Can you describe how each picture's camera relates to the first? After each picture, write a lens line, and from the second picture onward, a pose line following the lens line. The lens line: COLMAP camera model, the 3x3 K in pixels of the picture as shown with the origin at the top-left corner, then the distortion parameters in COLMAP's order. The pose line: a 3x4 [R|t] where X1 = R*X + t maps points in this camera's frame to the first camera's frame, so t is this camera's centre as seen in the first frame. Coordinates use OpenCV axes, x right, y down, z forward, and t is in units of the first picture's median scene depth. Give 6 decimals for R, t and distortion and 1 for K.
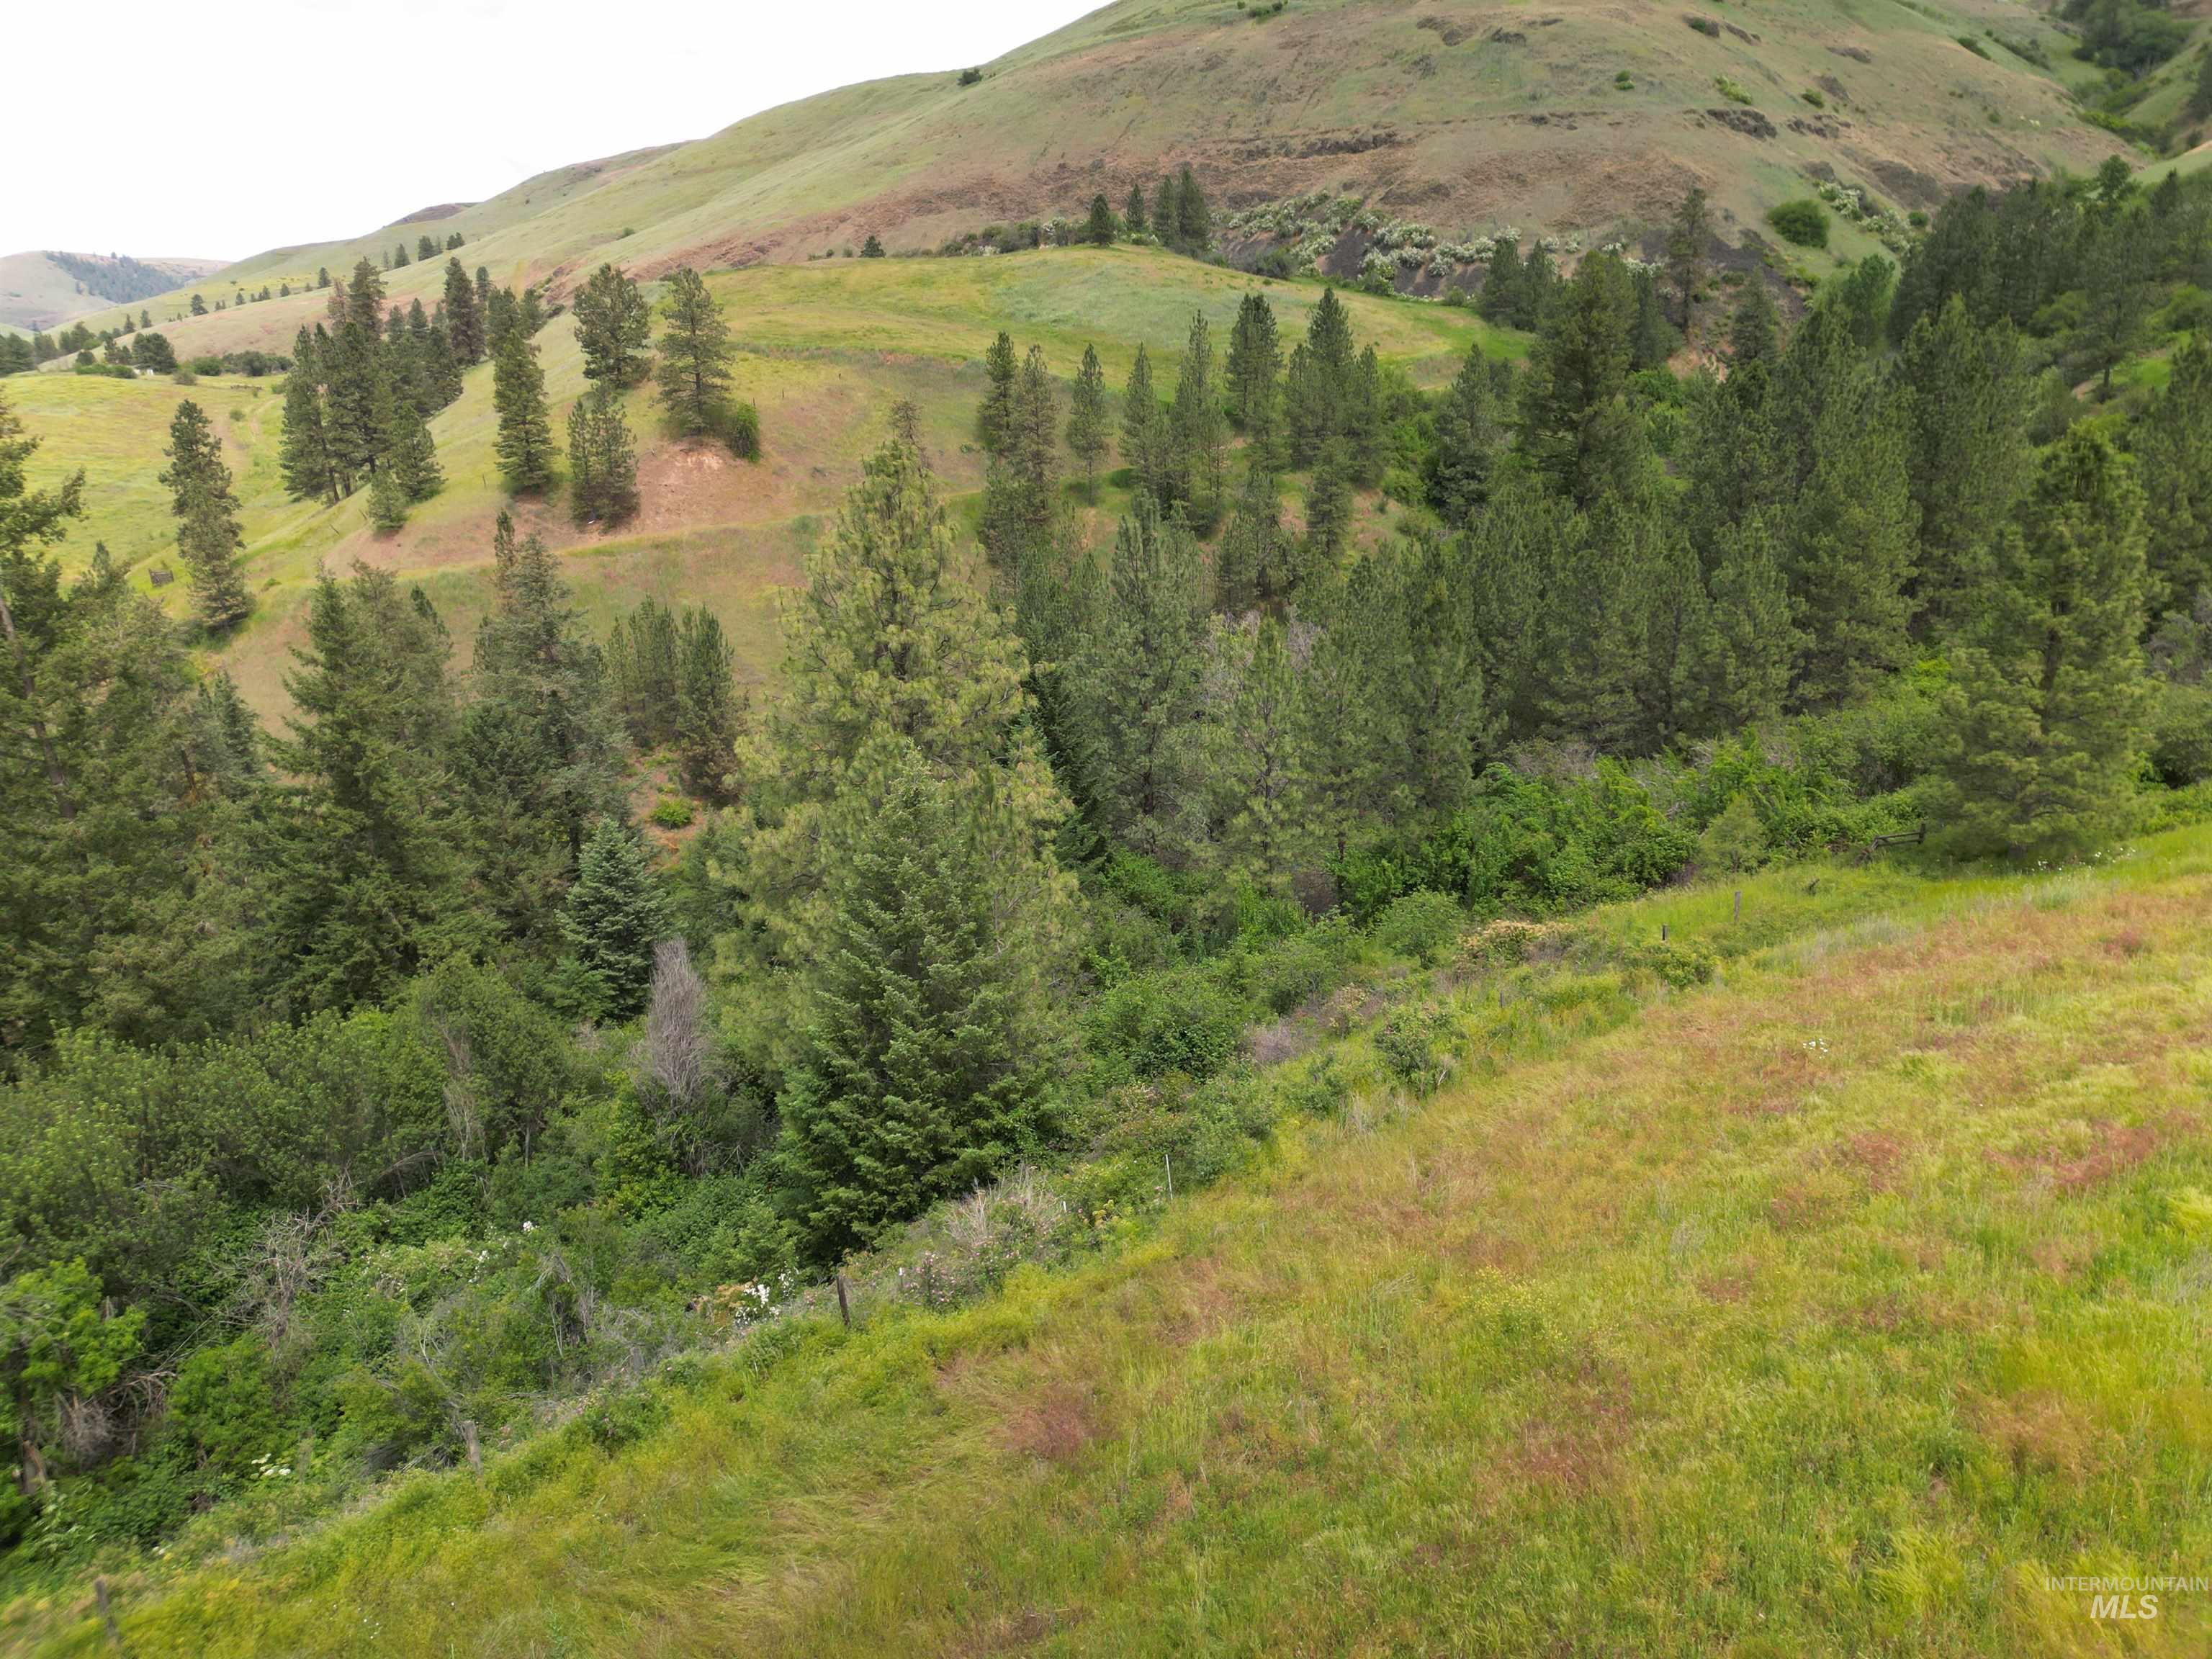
lens RADIAL K [[1546.4, 0, 1106.0], [0, 1546.4, 834.5], [0, 0, 1]] dist [0.062806, -0.045975]
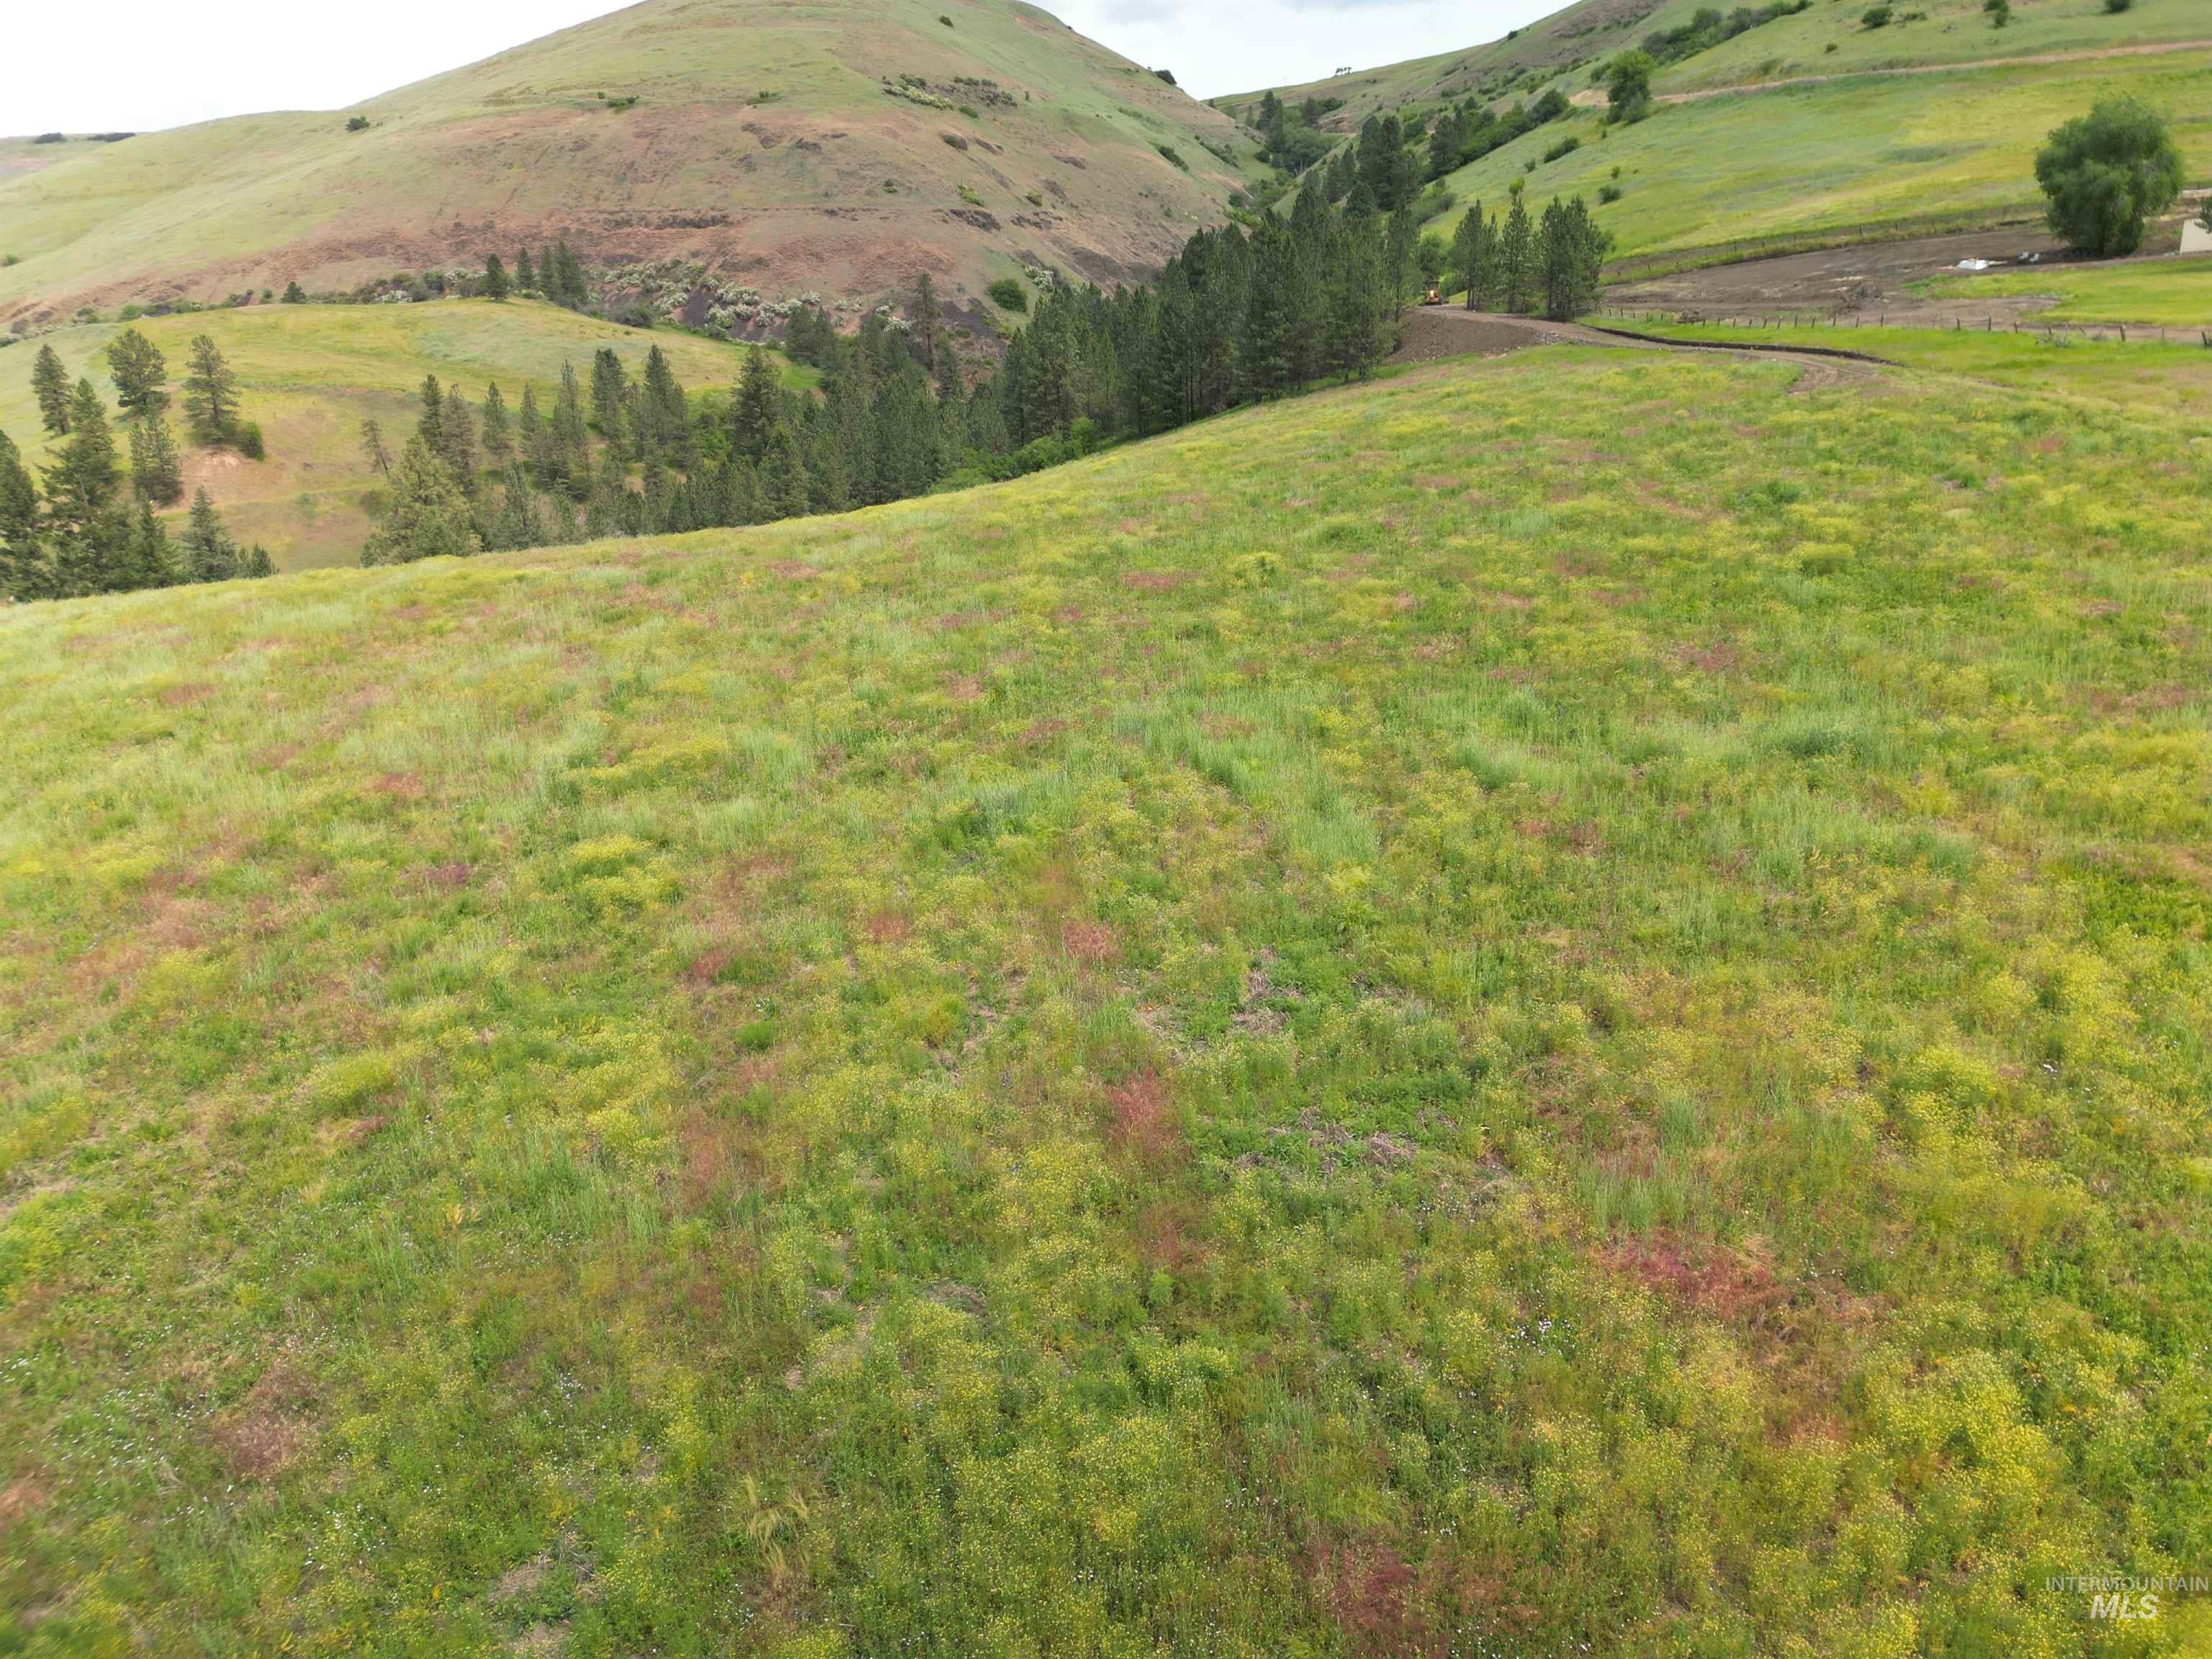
lens RADIAL K [[1546.4, 0, 1103.7], [0, 1546.4, 833.5], [0, 0, 1]] dist [0.062806, -0.045975]
pose [[0.943317, -0.098833, 0.316837, 0.015496], [0.101450, 0.994806, 0.008270, 0.109169], [-0.316009, 0.024342, 0.948444, -0.397860]]
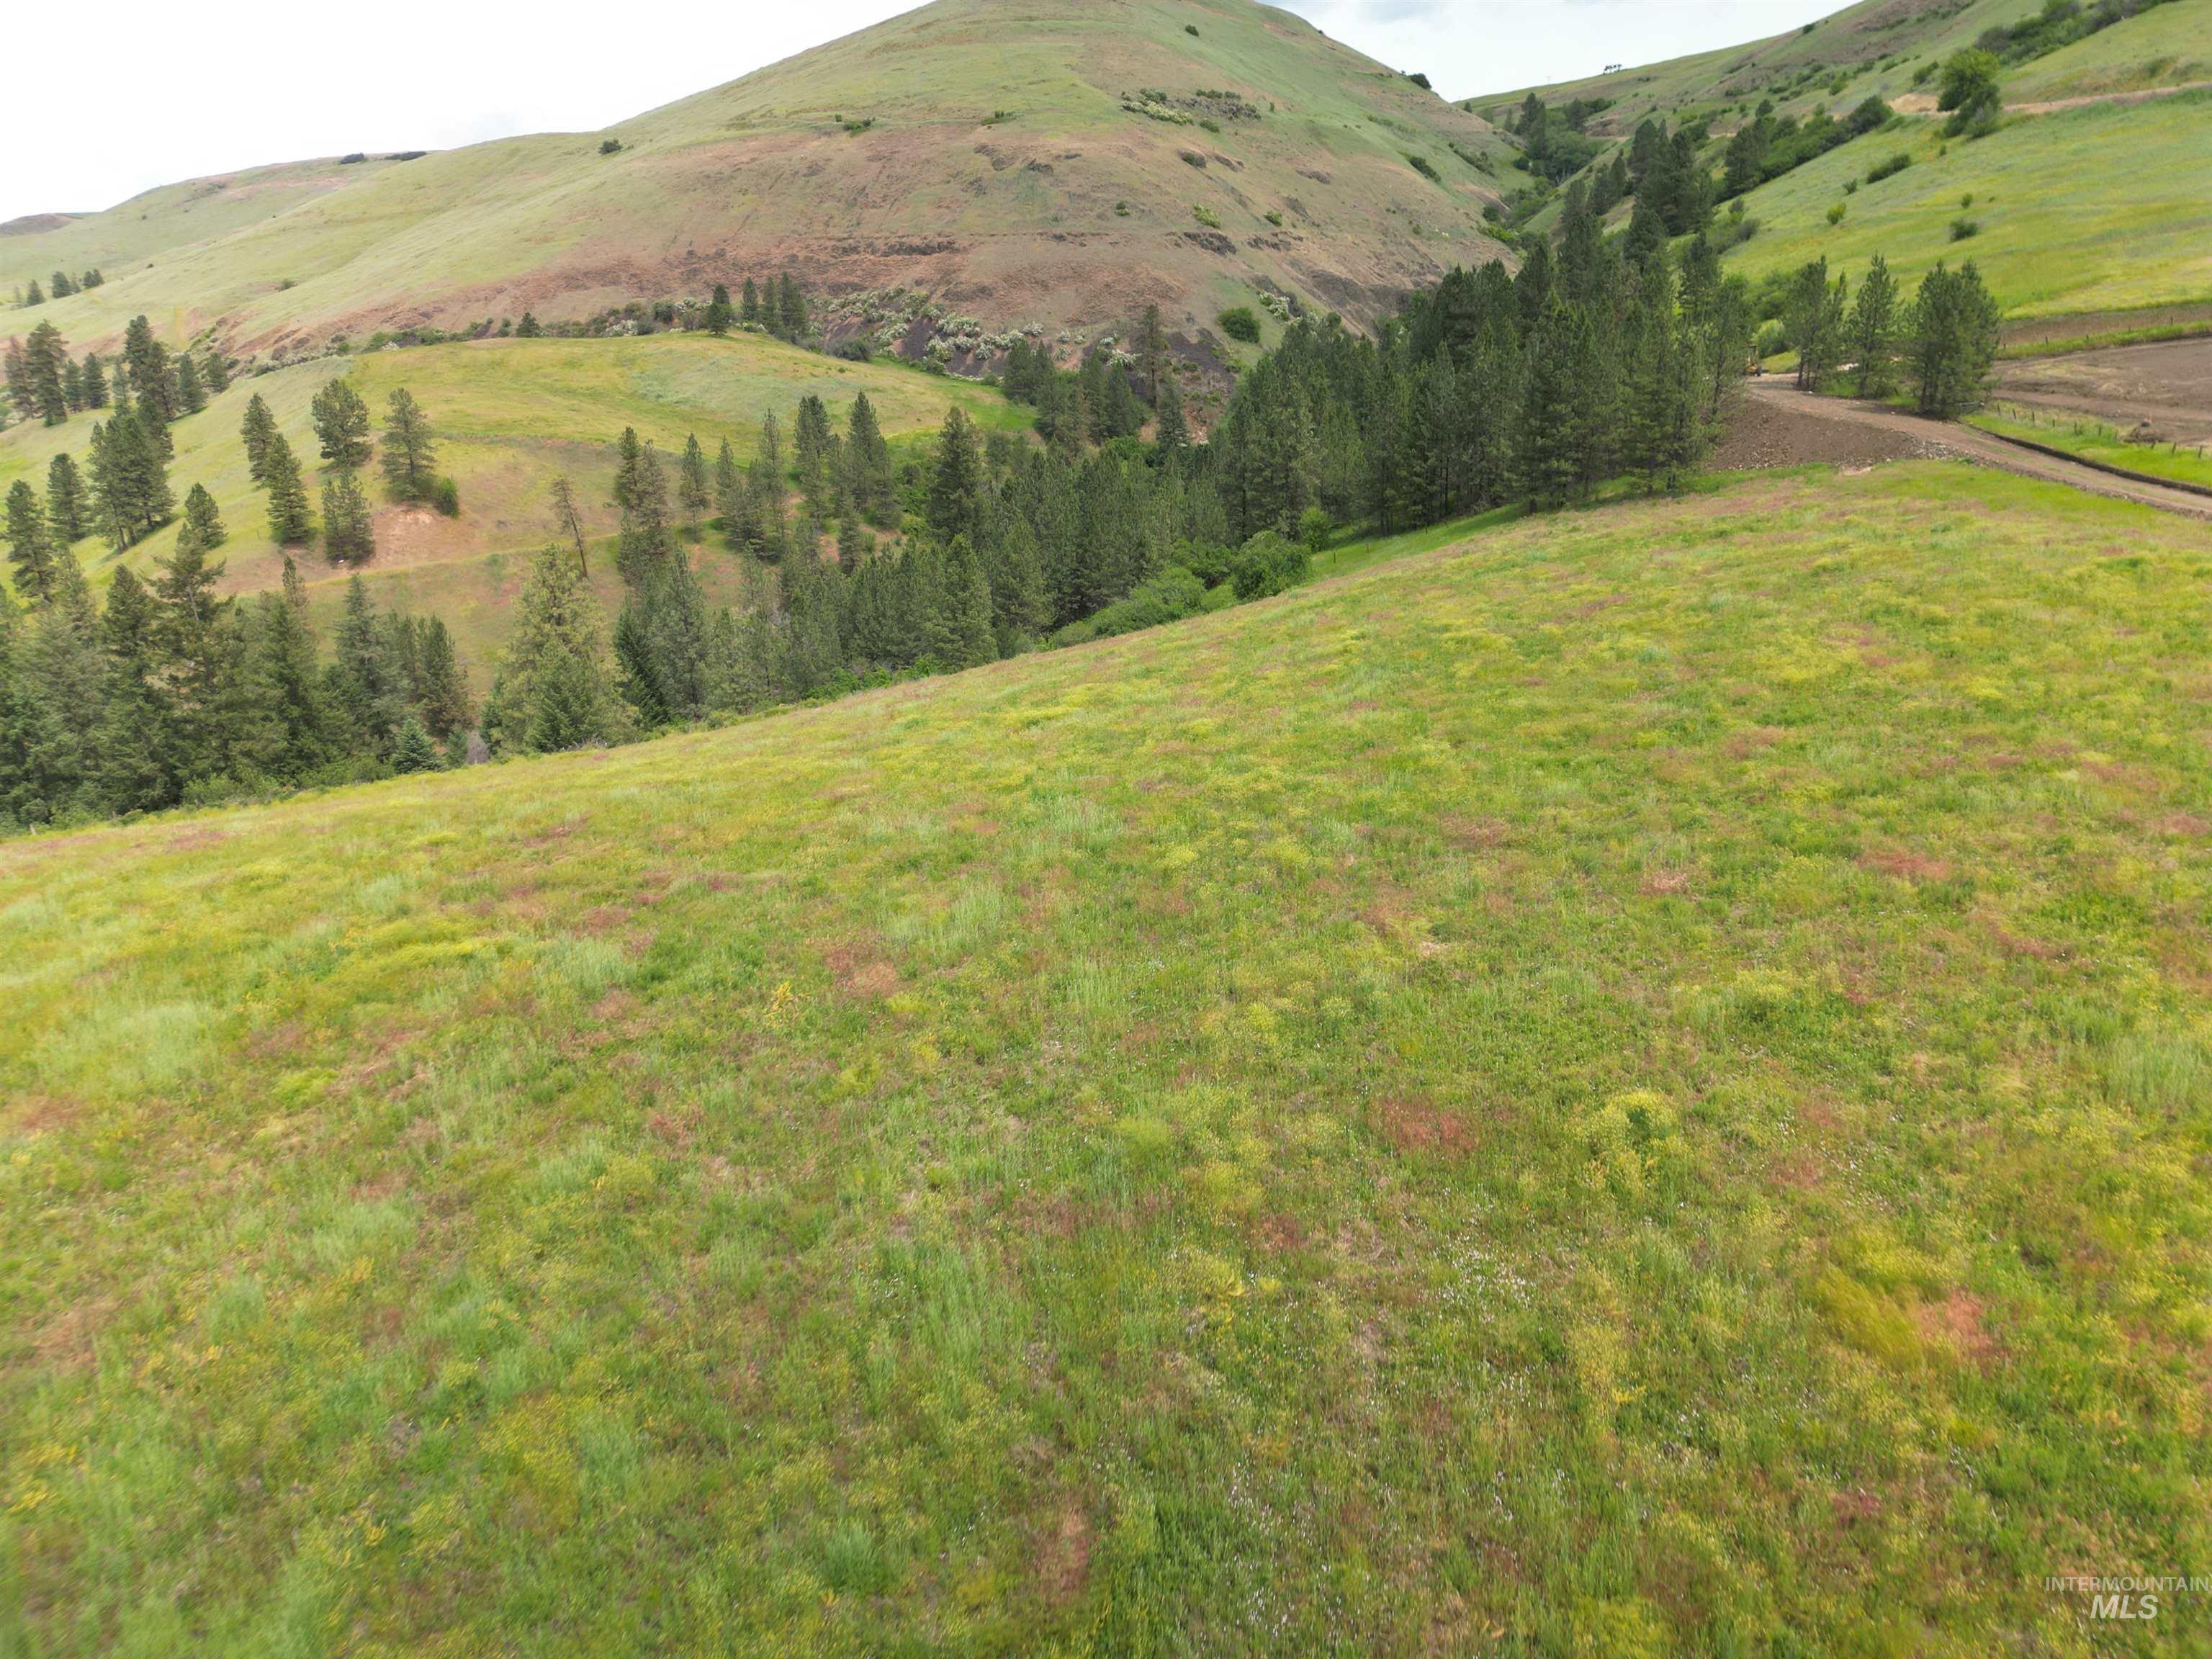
lens RADIAL K [[1546.4, 0, 1105.5], [0, 1546.4, 832.4], [0, 0, 1]] dist [0.062806, -0.045975]
pose [[0.980757, -0.053920, 0.187638, 0.046315], [0.055517, 0.998452, -0.003265, 0.053700], [-0.187171, 0.013619, 0.982233, -0.313392]]
